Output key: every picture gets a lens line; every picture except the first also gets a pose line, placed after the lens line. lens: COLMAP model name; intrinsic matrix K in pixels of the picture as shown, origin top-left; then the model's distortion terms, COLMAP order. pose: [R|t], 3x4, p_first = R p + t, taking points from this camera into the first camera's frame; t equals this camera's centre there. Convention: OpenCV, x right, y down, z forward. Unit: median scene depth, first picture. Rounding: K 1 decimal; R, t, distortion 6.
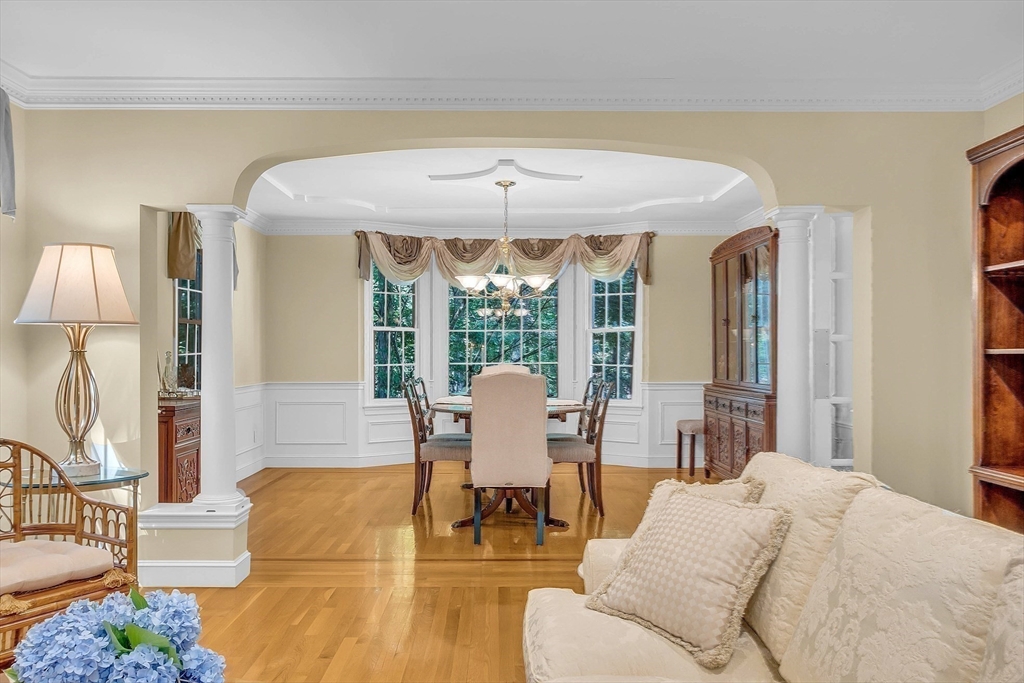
lens RADIAL K [[849.7, 0, 512.0], [0, 849.7, 341.5], [0, 0, 1]] dist [-0.002521, 0.003131]
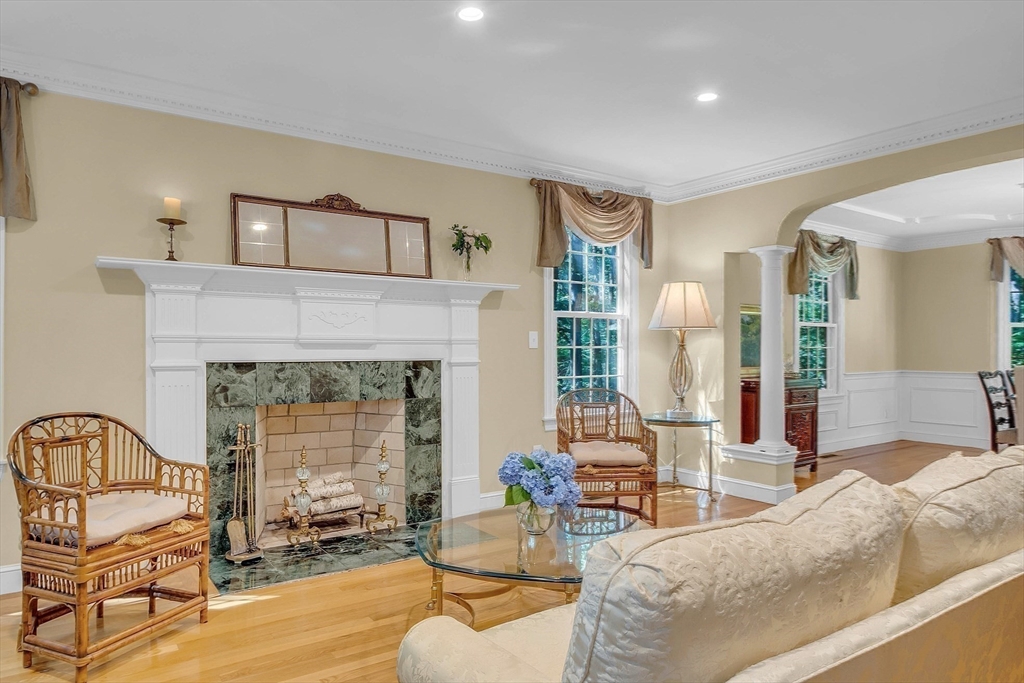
lens RADIAL K [[642.5, 0, 512.0], [0, 642.5, 341.5], [0, 0, 1]] dist [-0.000918, -0.000165]
pose [[0.567598, -0.006835, -0.823278, 0.160860], [0.009294, 0.999955, -0.001895, 0.002044], [0.823254, -0.006576, 0.567636, -0.004306]]
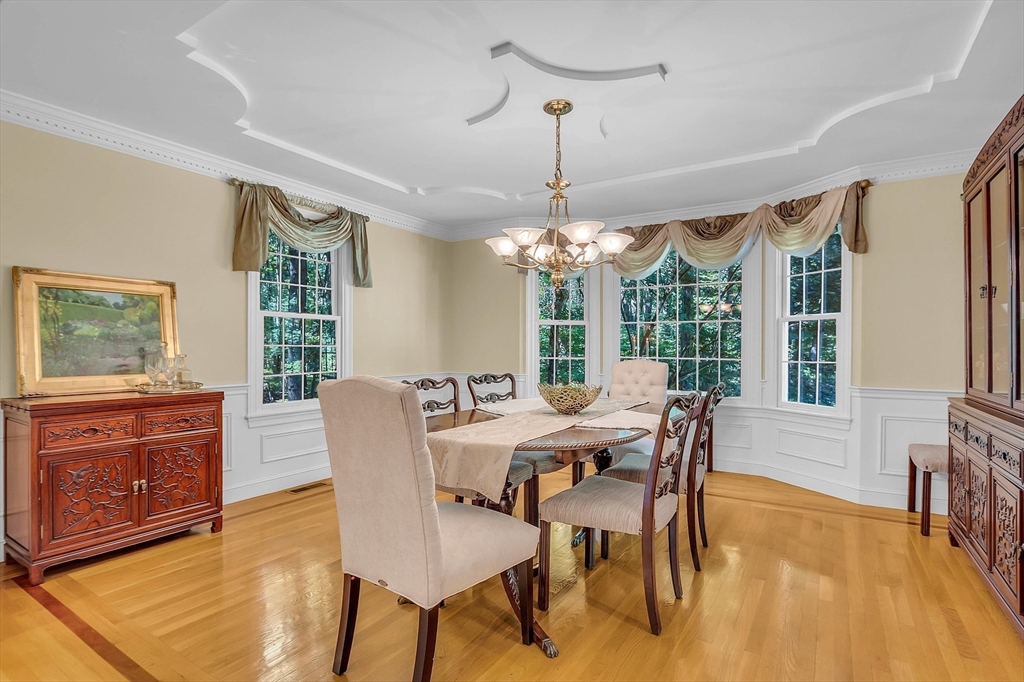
lens RADIAL K [[509.0, 0, 512.0], [0, 509.0, 341.0], [0, 0, 1]] dist [-0.003319, -0.000863]
pose [[0.839227, -0.003079, -0.543772, 0.151478], [0.003142, 0.999995, -0.000814, 0.008729], [0.543772, -0.001025, 0.839232, 0.482781]]
